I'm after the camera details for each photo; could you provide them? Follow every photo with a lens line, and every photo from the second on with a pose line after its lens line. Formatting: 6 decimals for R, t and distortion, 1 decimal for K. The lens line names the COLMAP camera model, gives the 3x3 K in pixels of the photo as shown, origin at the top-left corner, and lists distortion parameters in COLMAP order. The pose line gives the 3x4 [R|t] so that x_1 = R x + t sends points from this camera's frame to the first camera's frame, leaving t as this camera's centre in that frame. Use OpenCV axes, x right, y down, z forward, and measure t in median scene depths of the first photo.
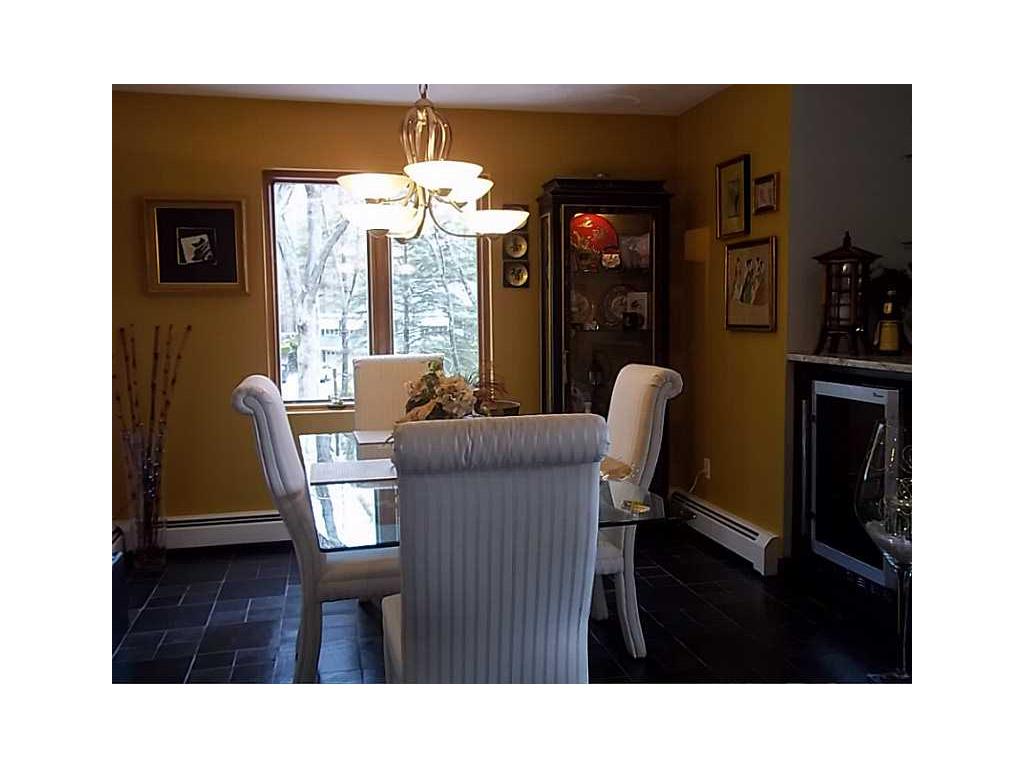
lens RADIAL K [[1051.2, 0, 515.4], [0, 1051.2, 382.3], [0, 0, 1]] dist [0.004366, 0.000000]
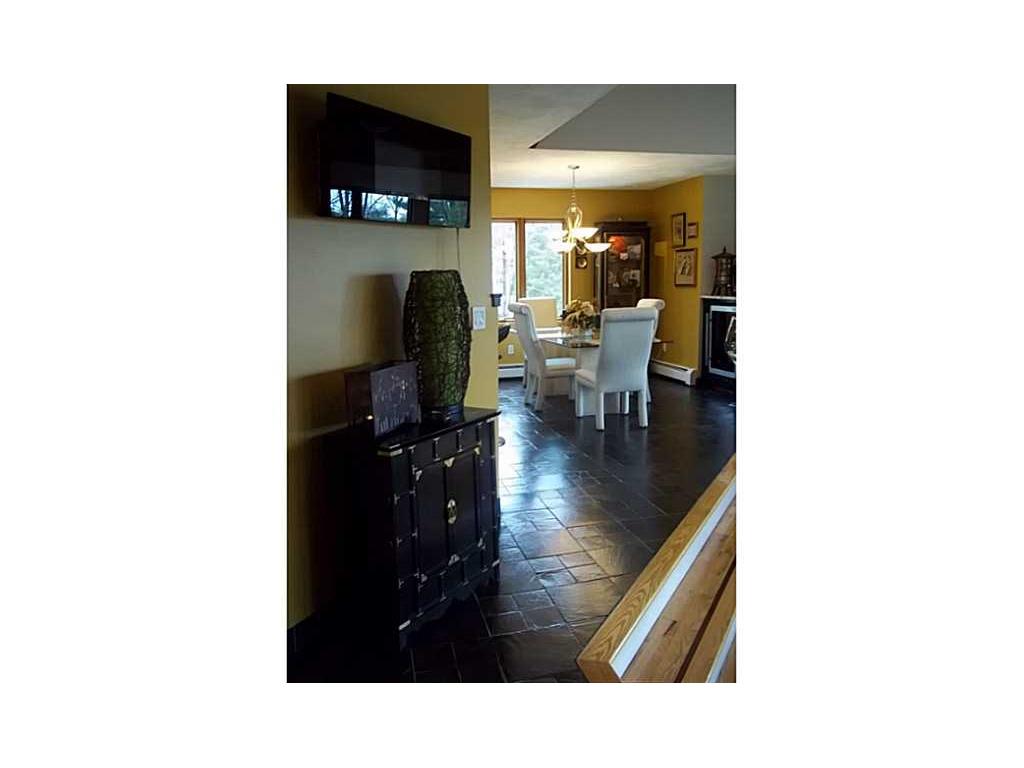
lens RADIAL K [[850.7, 0, 507.8], [0, 850.7, 384.6], [0, 0, 1]] dist [0.078403, 0.002008]
pose [[0.999310, -0.007639, 0.036342, -0.262524], [0.005455, 0.998194, 0.059821, 0.057479], [-0.036733, -0.059581, 0.997547, -0.977759]]
